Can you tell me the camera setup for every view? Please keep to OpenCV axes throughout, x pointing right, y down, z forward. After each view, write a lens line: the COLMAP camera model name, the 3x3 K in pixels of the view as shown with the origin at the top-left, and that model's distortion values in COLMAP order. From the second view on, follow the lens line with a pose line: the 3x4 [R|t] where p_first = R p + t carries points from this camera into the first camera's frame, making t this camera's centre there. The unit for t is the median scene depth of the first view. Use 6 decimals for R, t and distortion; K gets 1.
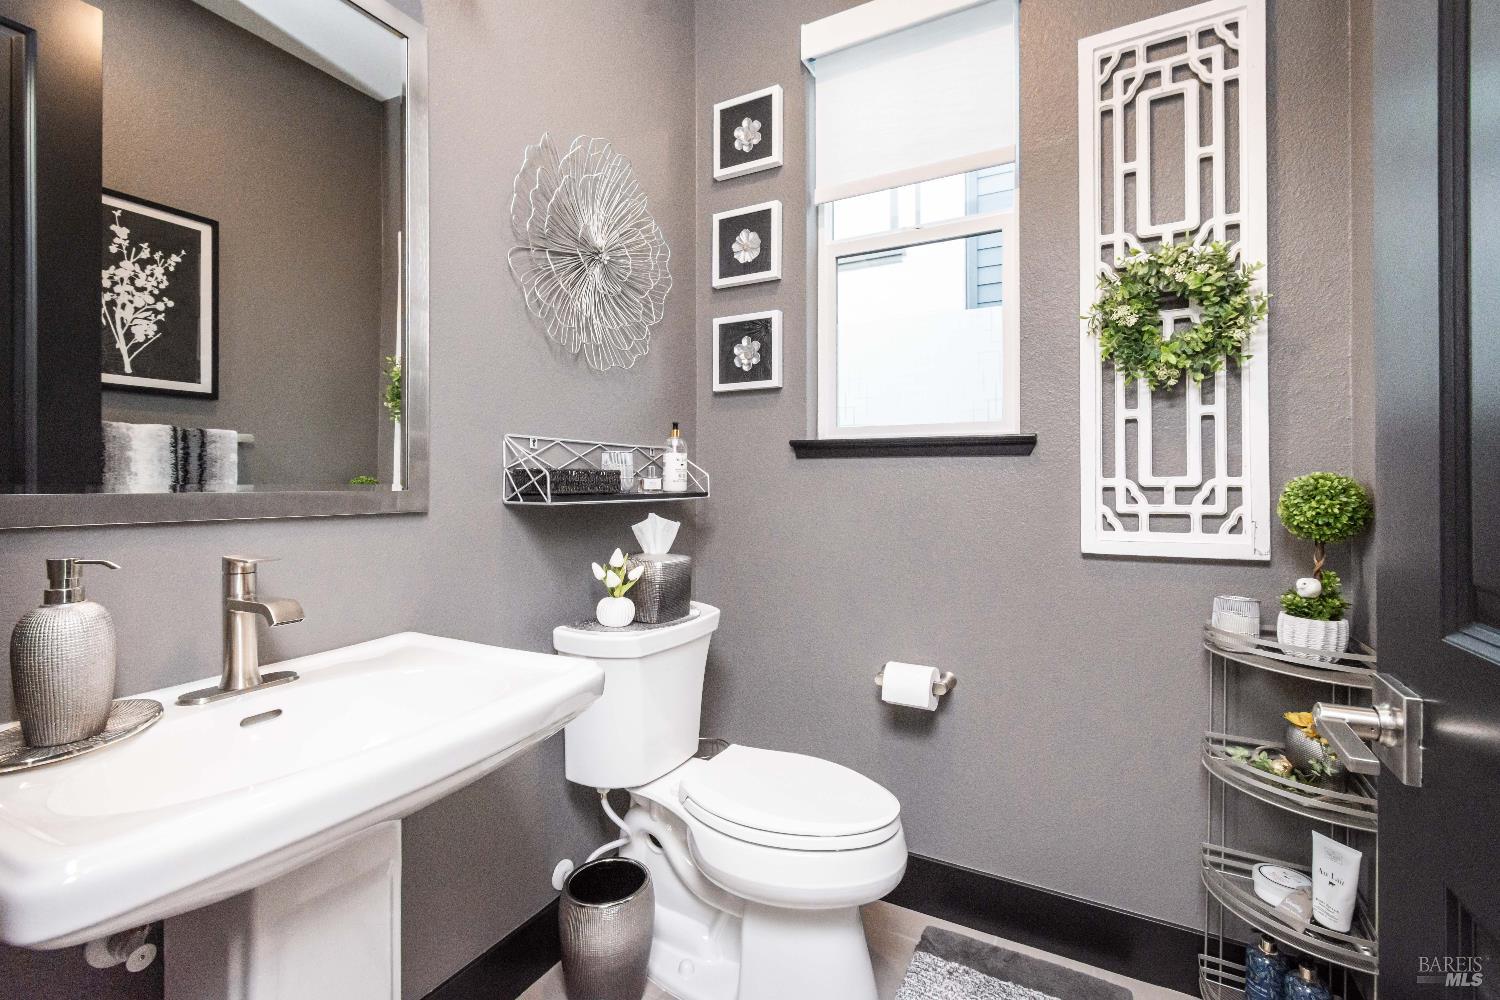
lens RADIAL K [[671.9, 0, 751.4], [0, 671.9, 488.3], [0, 0, 1]] dist [0.002025, -0.002664]
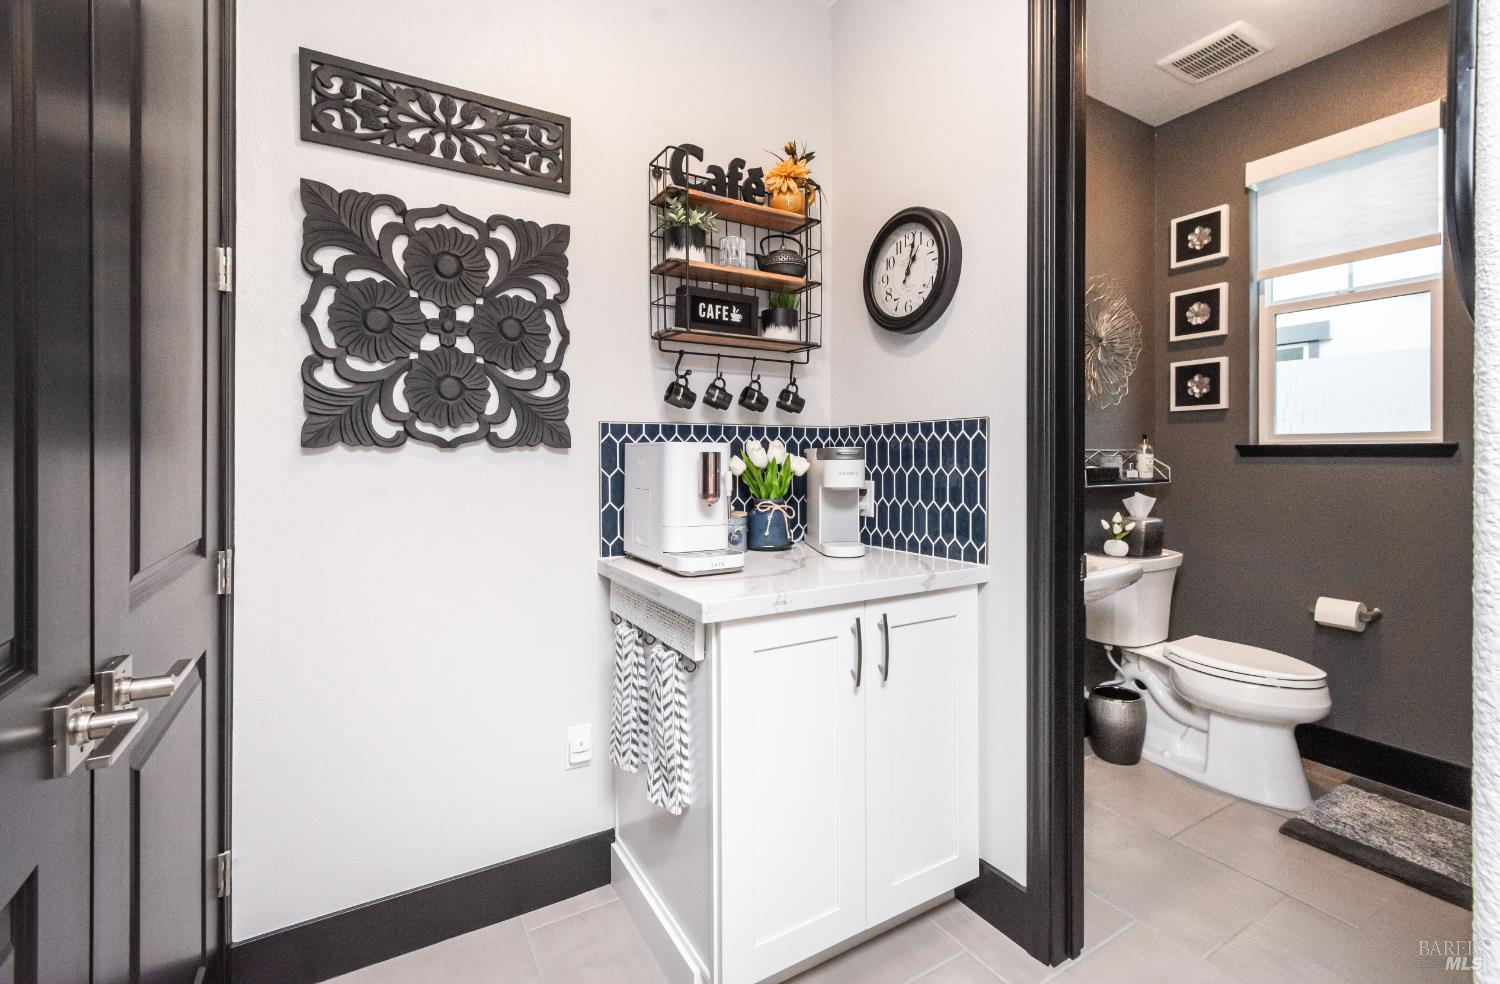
lens RADIAL K [[671.9, 0, 727.4], [0, 671.9, 464.4], [0, 0, 1]] dist [0.002025, -0.002664]
pose [[0.858160, 0.002366, -0.513377, -0.144455], [0.003501, 0.999939, 0.010462, -0.047743], [0.513370, -0.010776, 0.858100, -0.861086]]
